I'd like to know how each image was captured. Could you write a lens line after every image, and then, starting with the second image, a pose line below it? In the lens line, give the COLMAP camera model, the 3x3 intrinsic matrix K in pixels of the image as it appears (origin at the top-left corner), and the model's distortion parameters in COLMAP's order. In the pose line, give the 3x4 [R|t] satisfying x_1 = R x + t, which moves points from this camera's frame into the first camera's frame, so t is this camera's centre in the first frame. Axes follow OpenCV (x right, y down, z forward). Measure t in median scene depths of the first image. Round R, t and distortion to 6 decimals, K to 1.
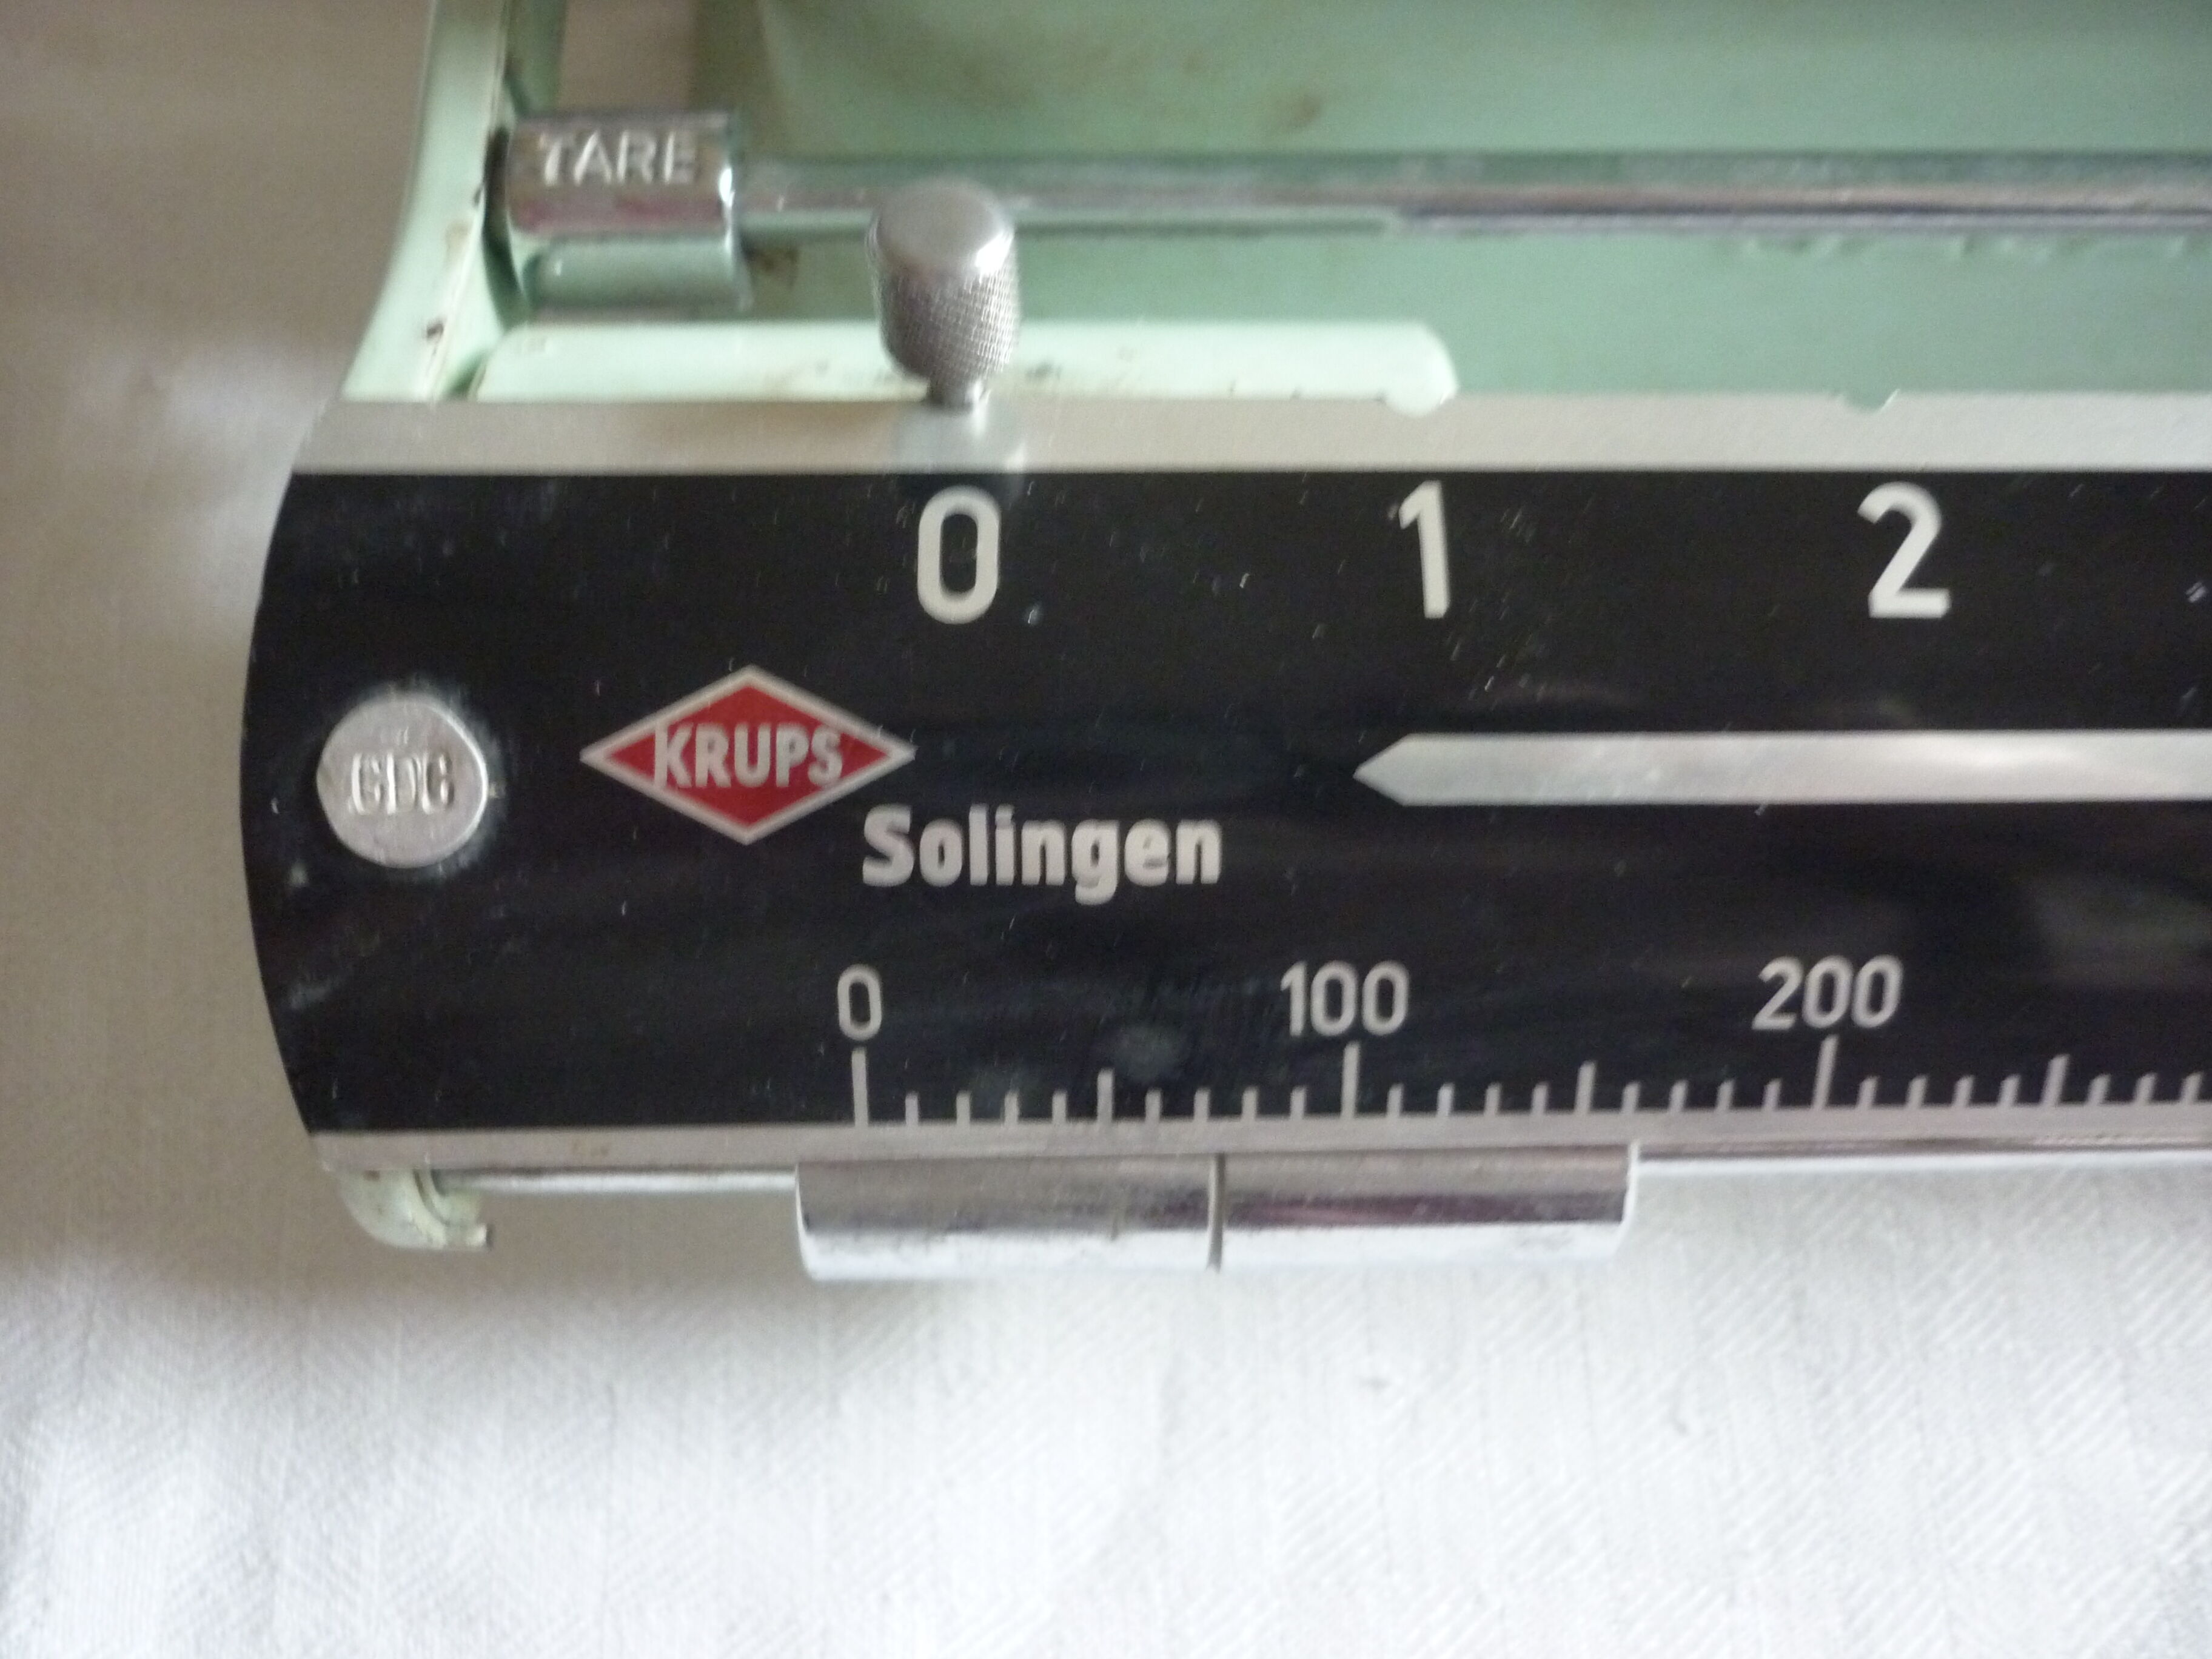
lens RADIAL K [[2303.9, 0, 1106.0], [0, 2303.9, 829.5], [0, 0, 1]] dist [-0.077586, 0.068726]
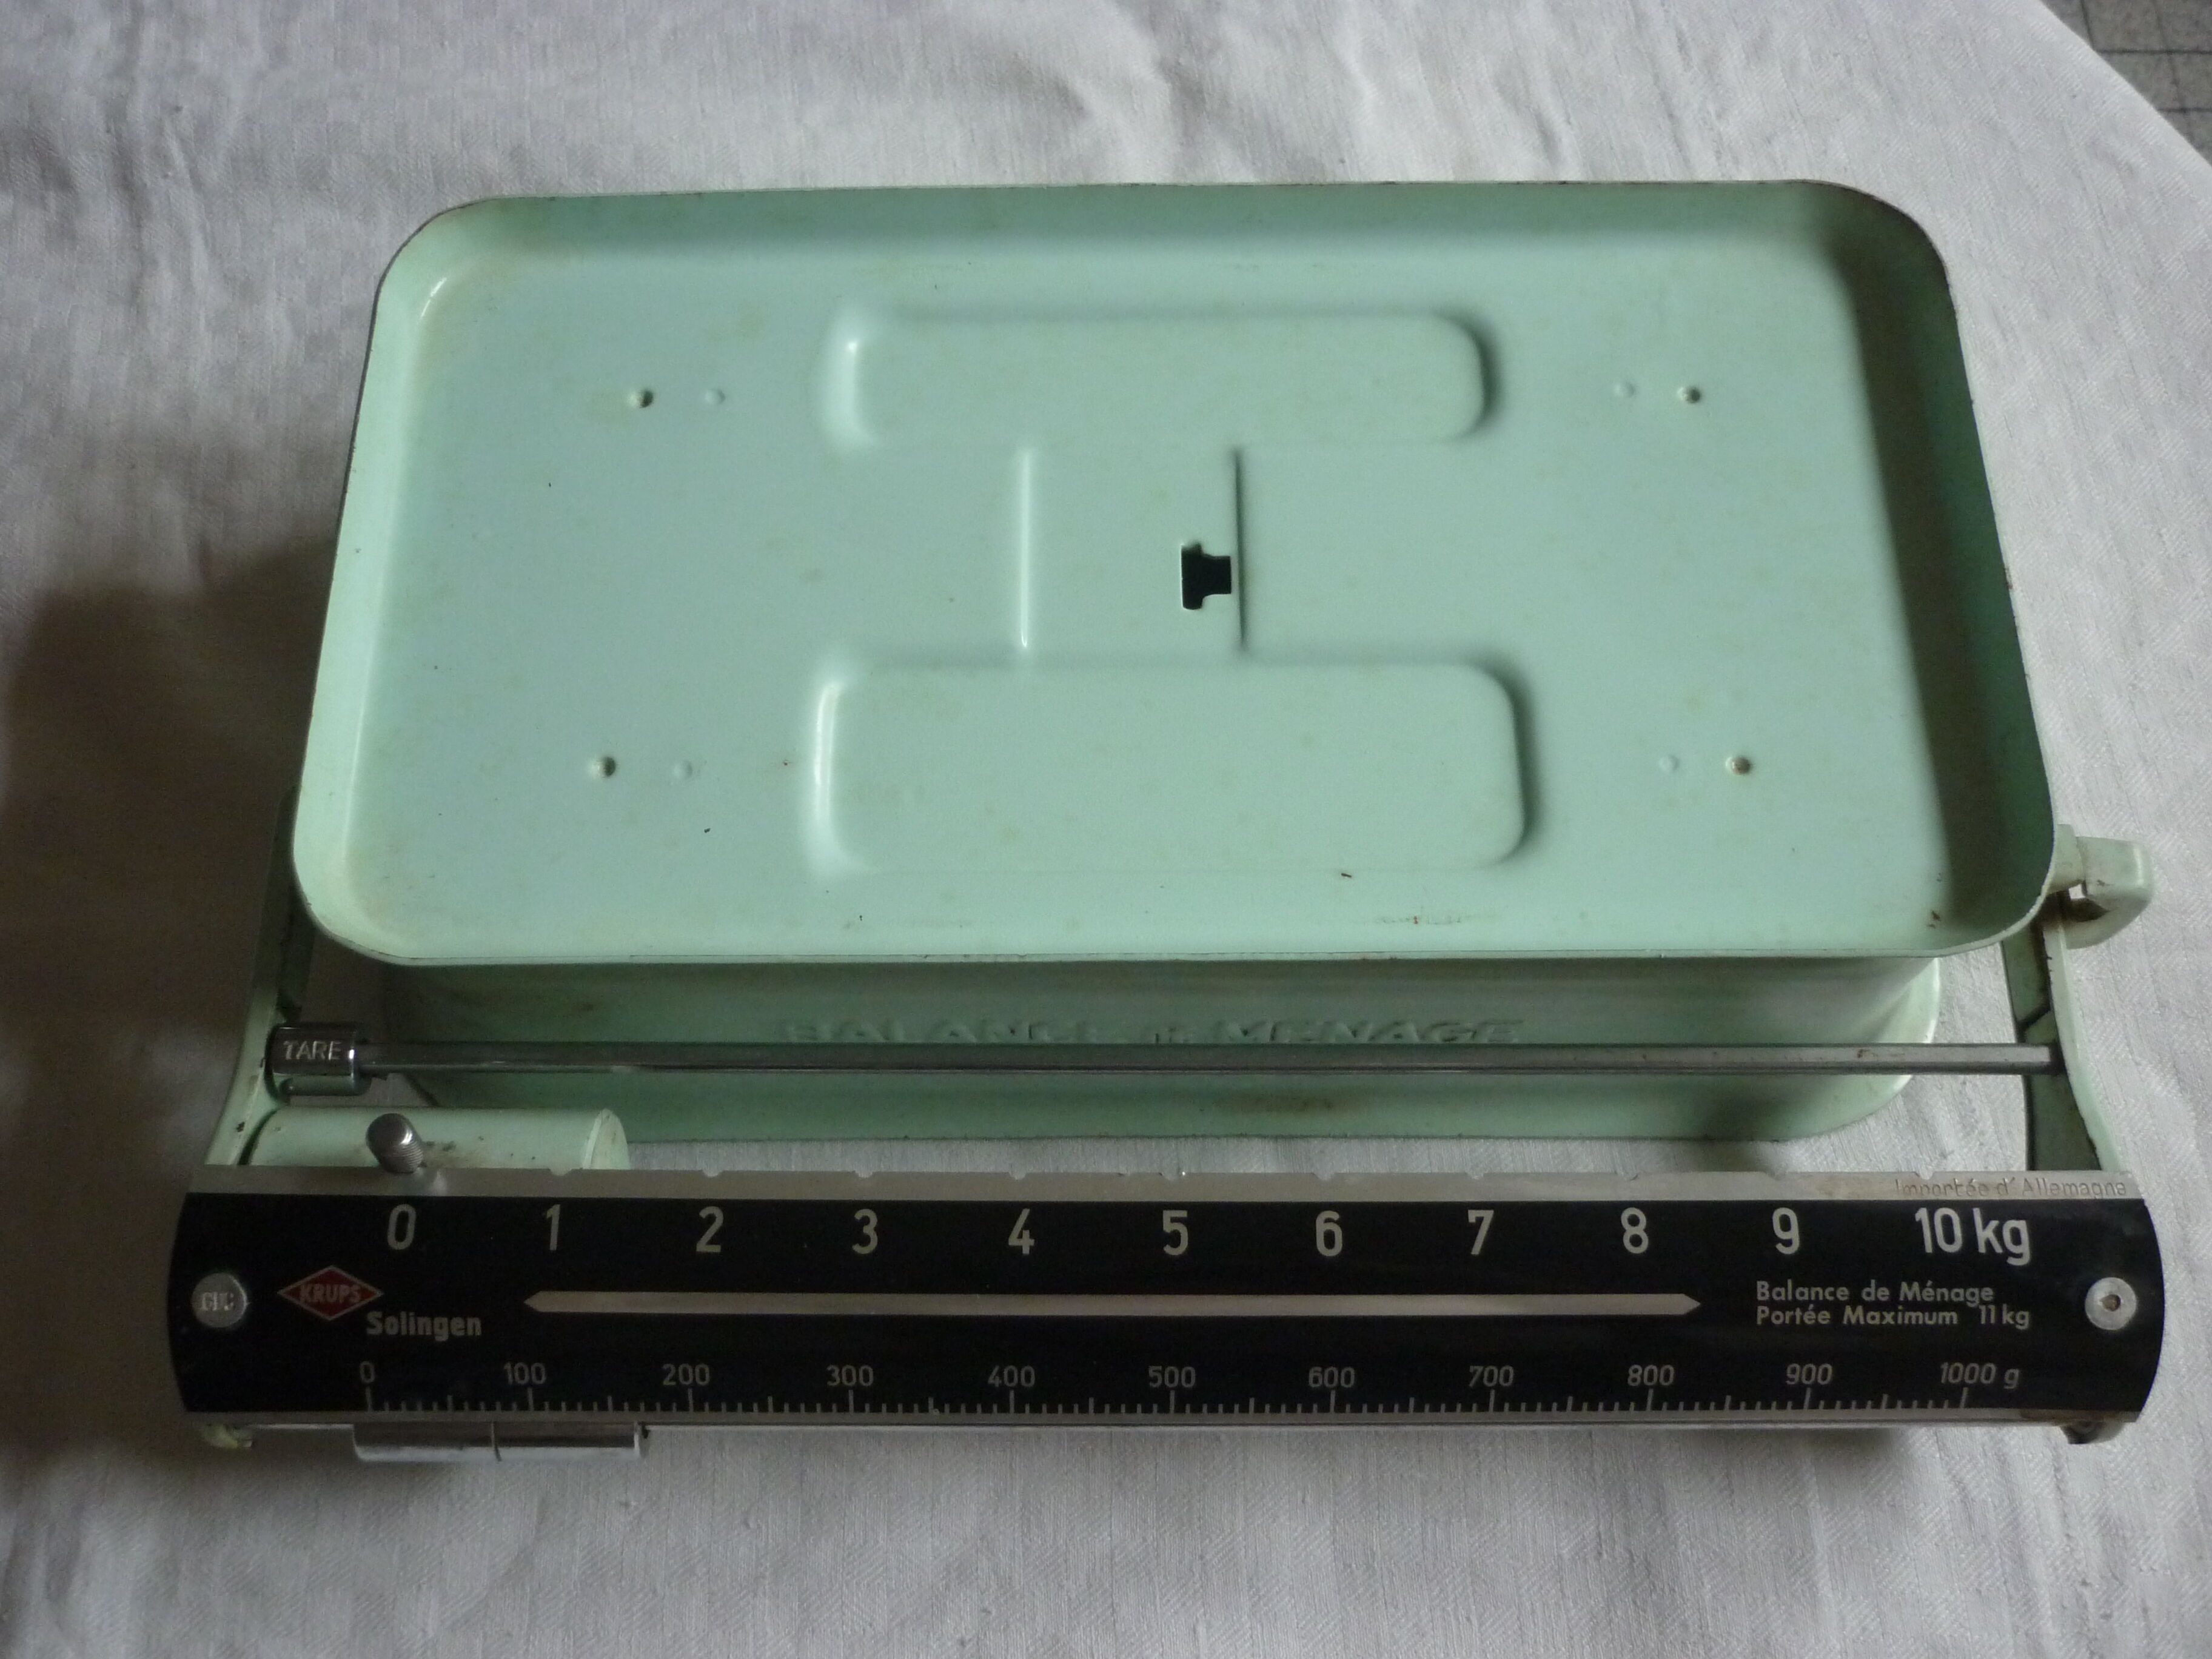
lens RADIAL K [[2303.9, 0, 1106.0], [0, 2303.9, 829.5], [0, 0, 1]] dist [-0.077586, 0.068726]
pose [[0.999928, 0.011746, 0.002586, 0.845825], [-0.011575, 0.998237, -0.058206, -0.473015], [-0.003265, 0.058172, 0.998301, -2.042187]]
